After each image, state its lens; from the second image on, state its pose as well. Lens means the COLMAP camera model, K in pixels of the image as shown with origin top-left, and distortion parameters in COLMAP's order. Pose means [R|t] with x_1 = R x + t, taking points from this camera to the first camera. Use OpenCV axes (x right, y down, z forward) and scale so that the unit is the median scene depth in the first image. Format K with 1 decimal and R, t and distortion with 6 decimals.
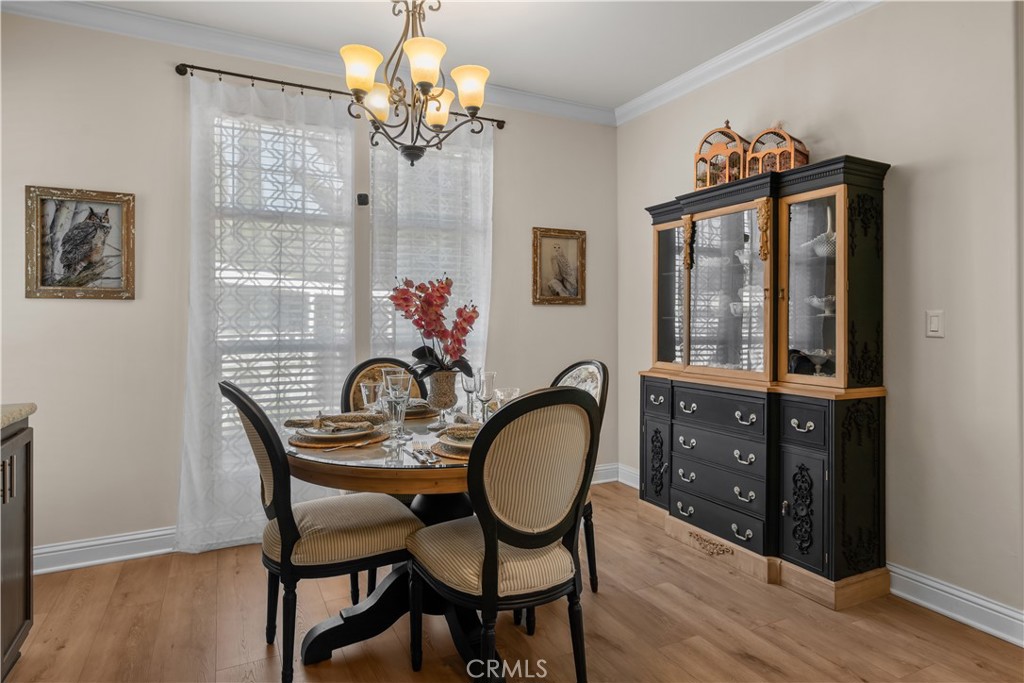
lens RADIAL K [[550.6, 0, 488.0], [0, 550.6, 316.9], [0, 0, 1]] dist [0.011528, -0.000621]
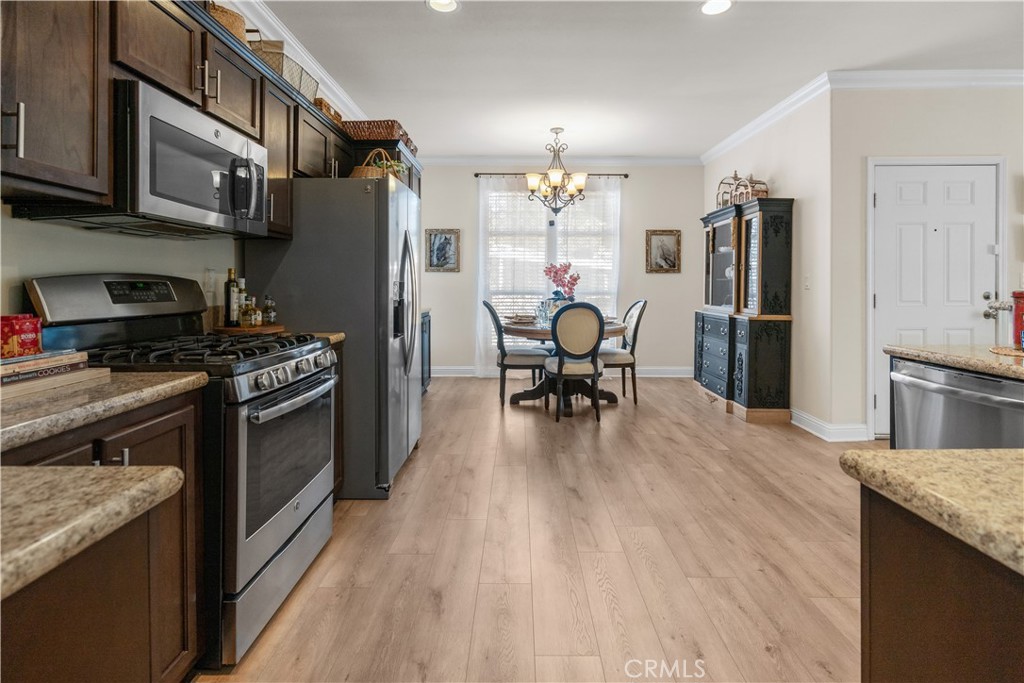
lens RADIAL K [[487.8, 0, 513.4], [0, 487.8, 298.2], [0, 0, 1]] dist [-0.001536, 0.000547]
pose [[0.890496, 0.017449, -0.454657, 0.594153], [-0.003549, 0.999500, 0.031409, 0.016389], [0.454978, -0.026356, 0.890113, -0.873507]]
